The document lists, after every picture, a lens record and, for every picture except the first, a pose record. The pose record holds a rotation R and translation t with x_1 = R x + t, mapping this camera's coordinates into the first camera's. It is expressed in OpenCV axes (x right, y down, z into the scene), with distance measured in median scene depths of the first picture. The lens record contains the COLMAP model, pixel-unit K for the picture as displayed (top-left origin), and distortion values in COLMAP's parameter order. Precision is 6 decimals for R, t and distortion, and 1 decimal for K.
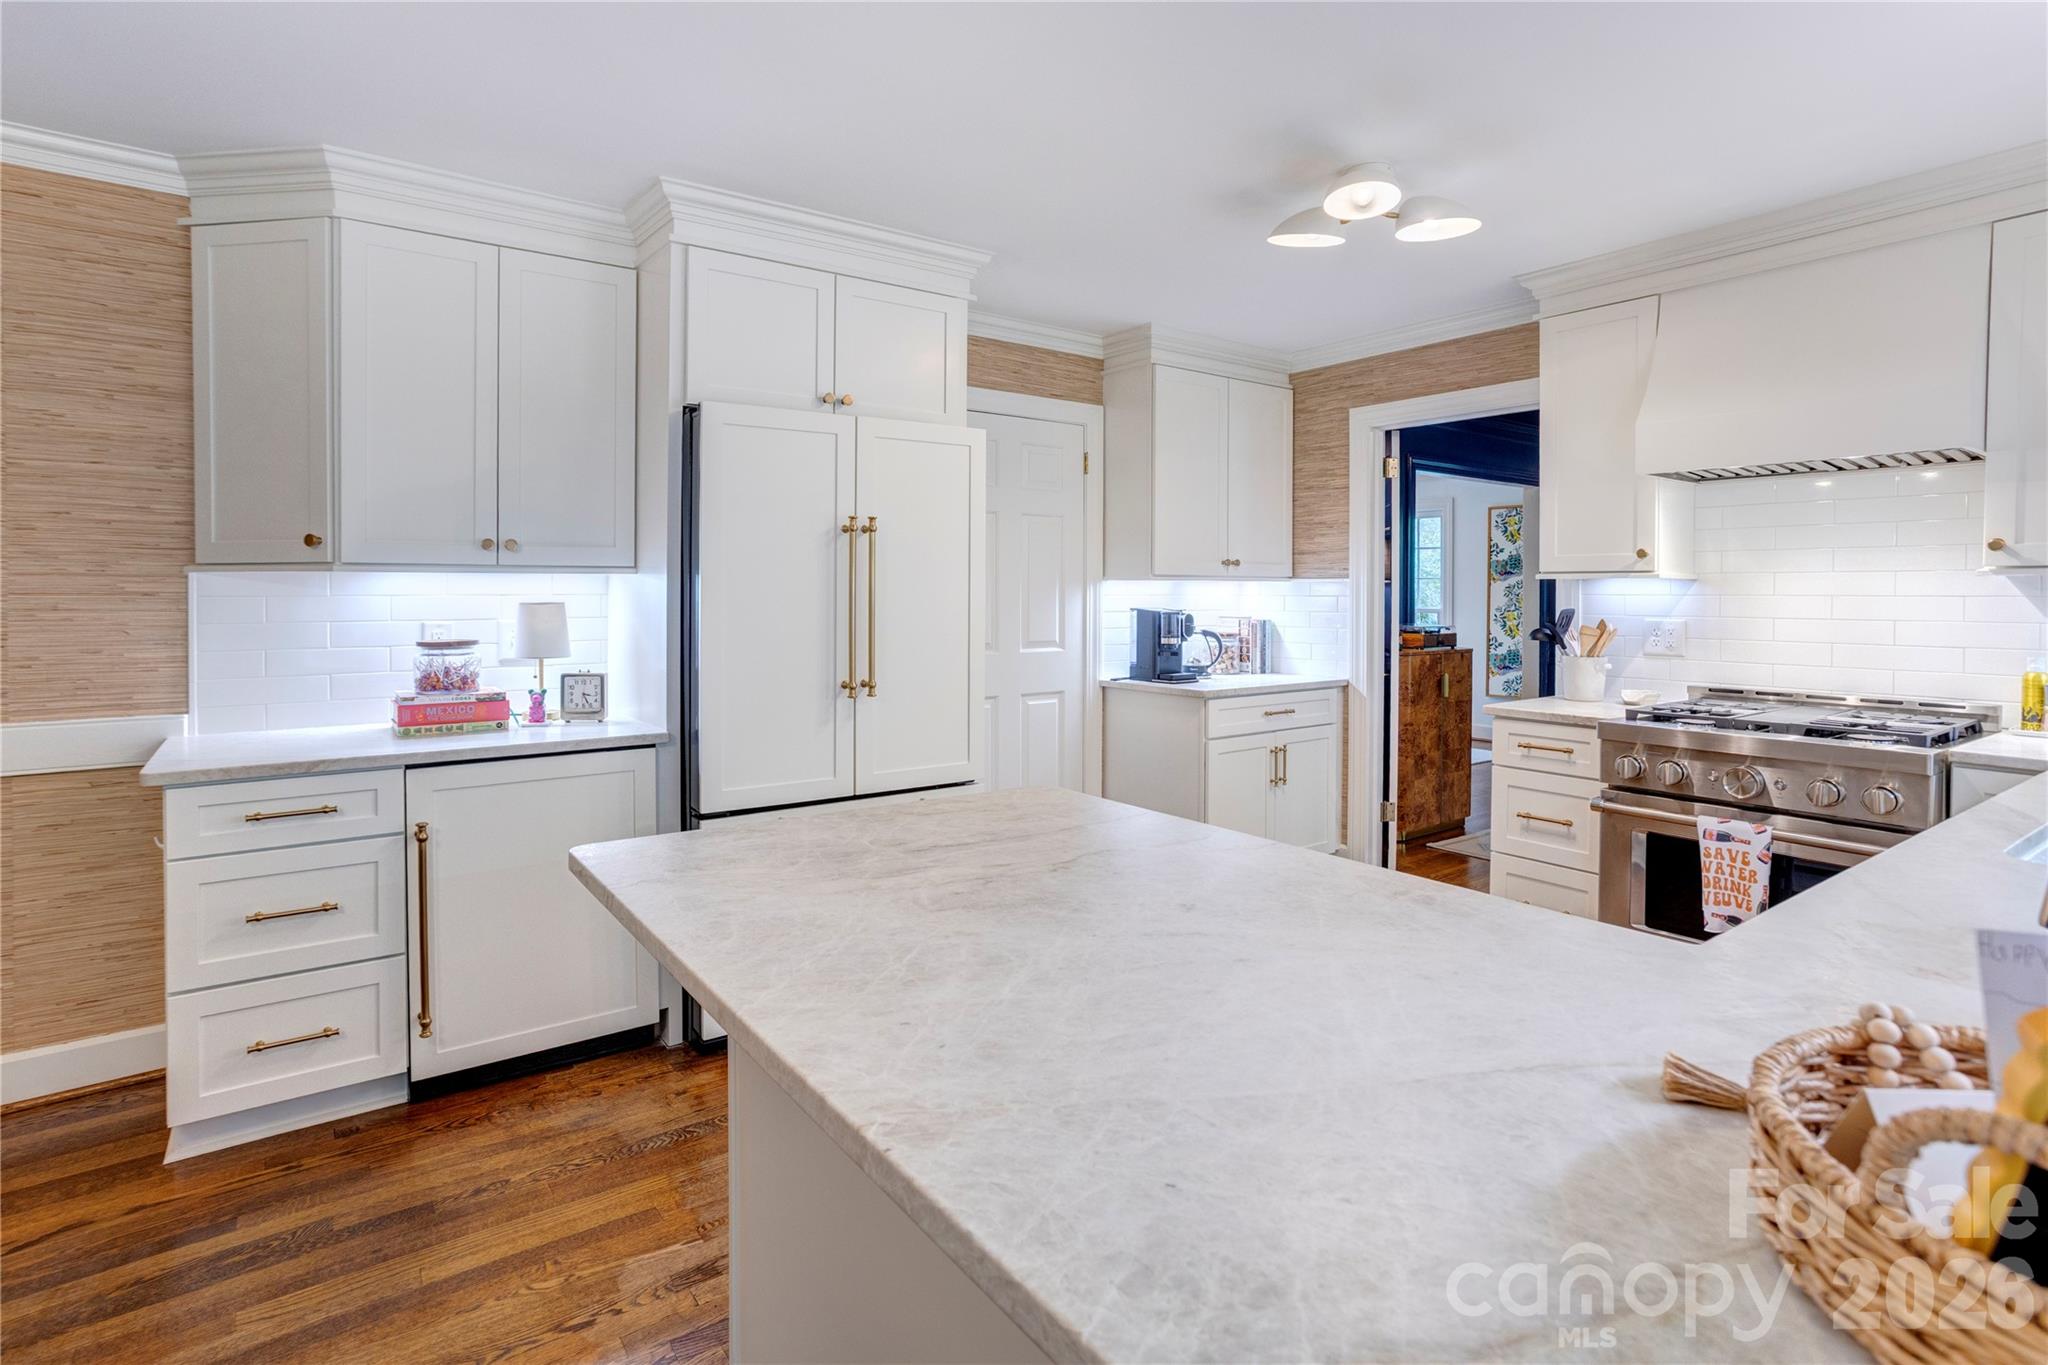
lens RADIAL K [[1009.6, 0, 1027.3], [0, 1009.6, 617.2], [0, 0, 1]] dist [-0.055610, 0.031412]
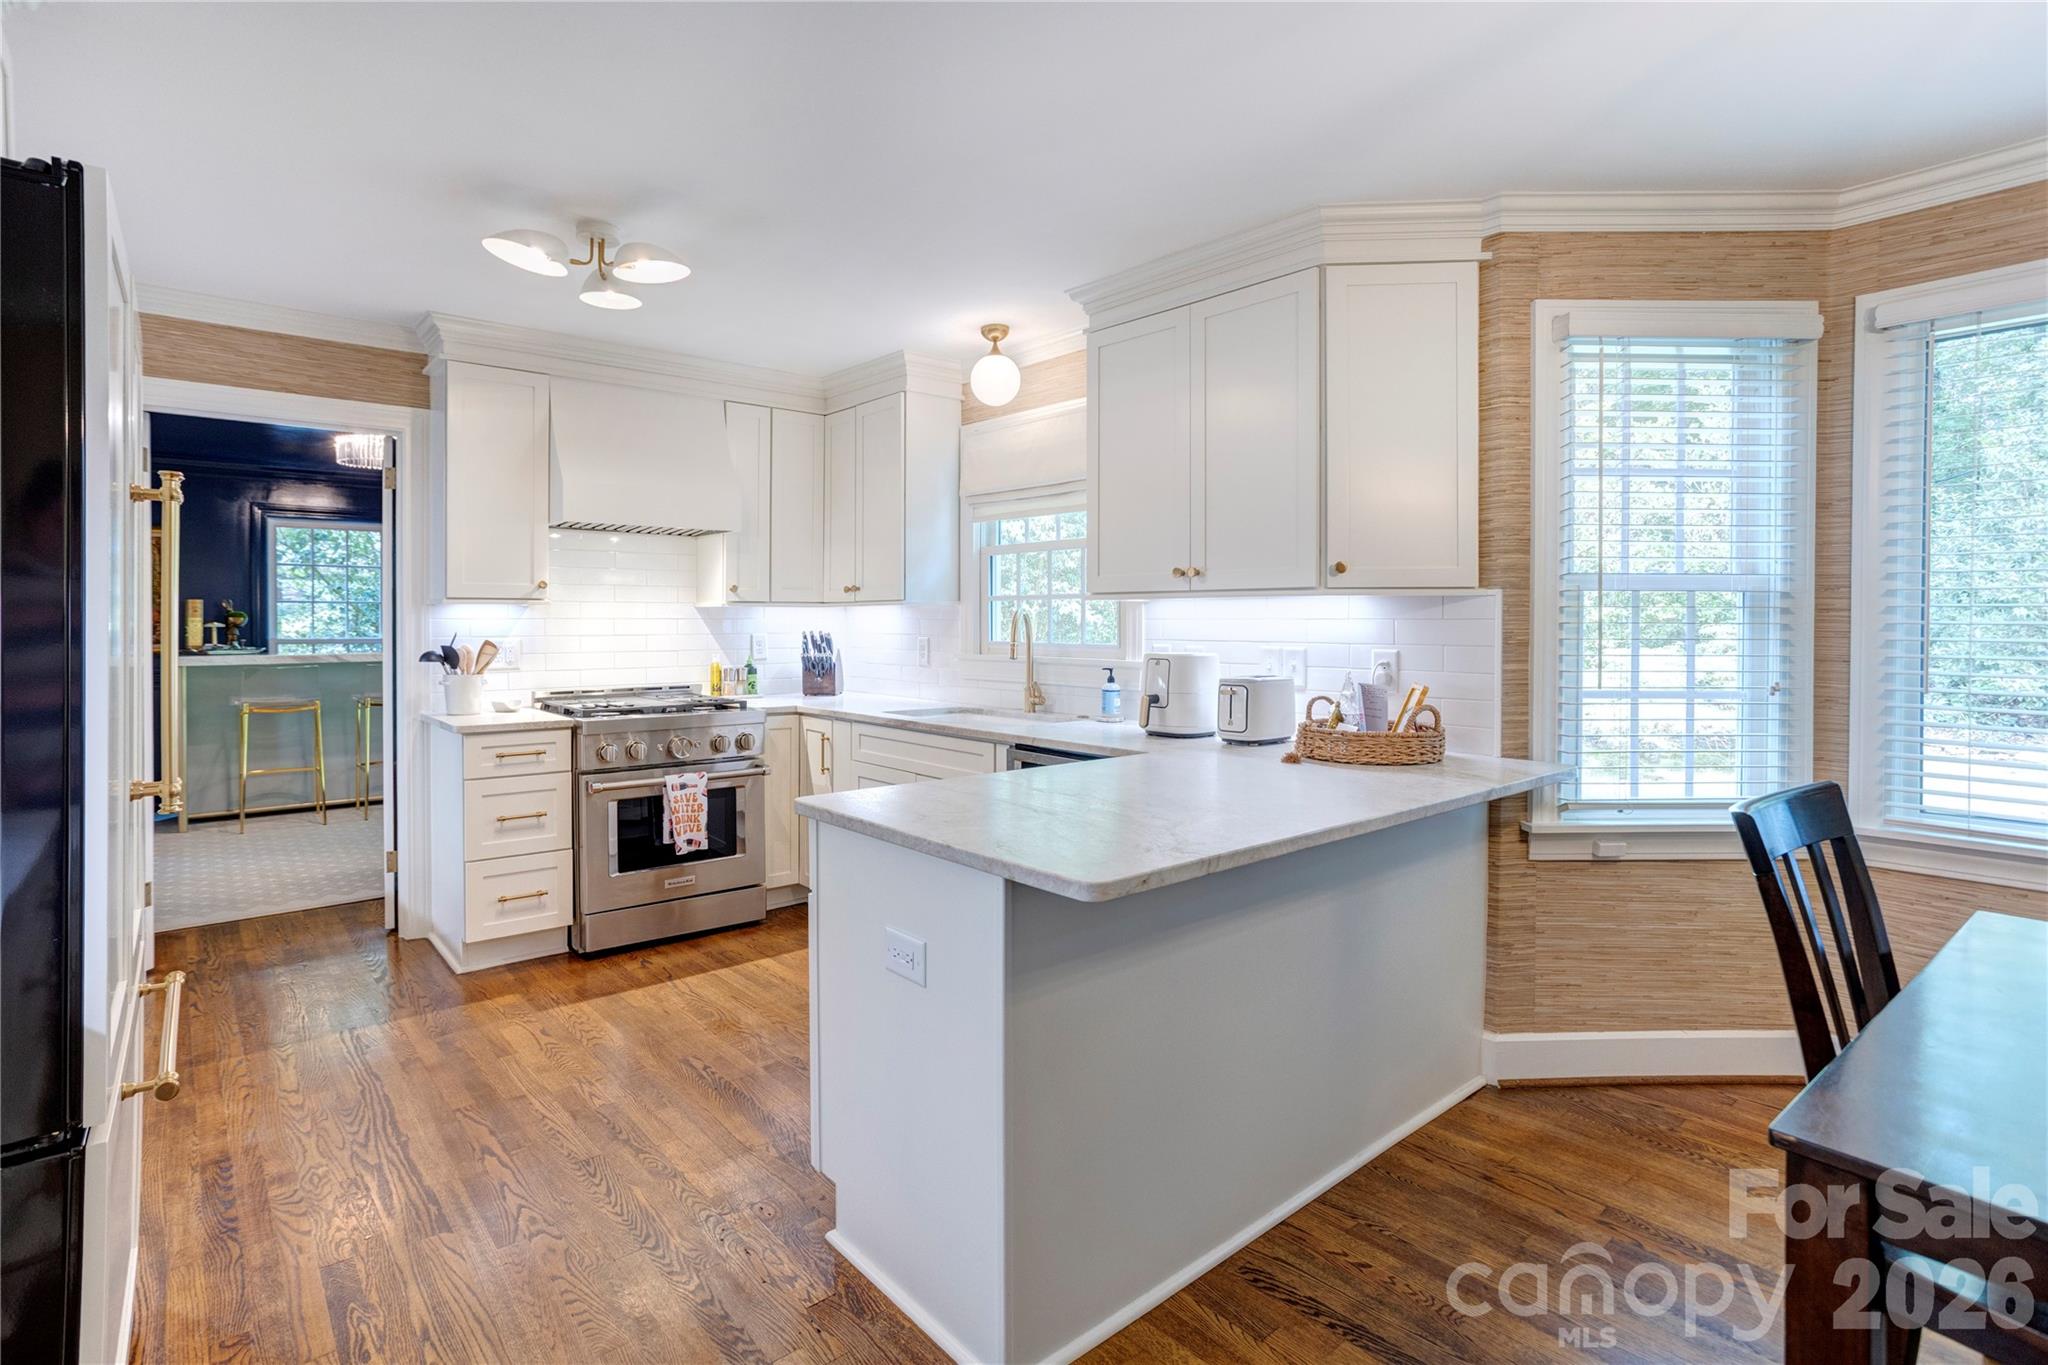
lens RADIAL K [[997.0, 0, 1021.6], [0, 997.0, 625.2], [0, 0, 1]] dist [-0.050598, 0.031136]
pose [[-0.084493, -0.009983, 0.996374, -0.753314], [0.022787, 0.999669, 0.011949, -0.017317], [-0.996163, 0.023714, -0.084238, 0.614800]]
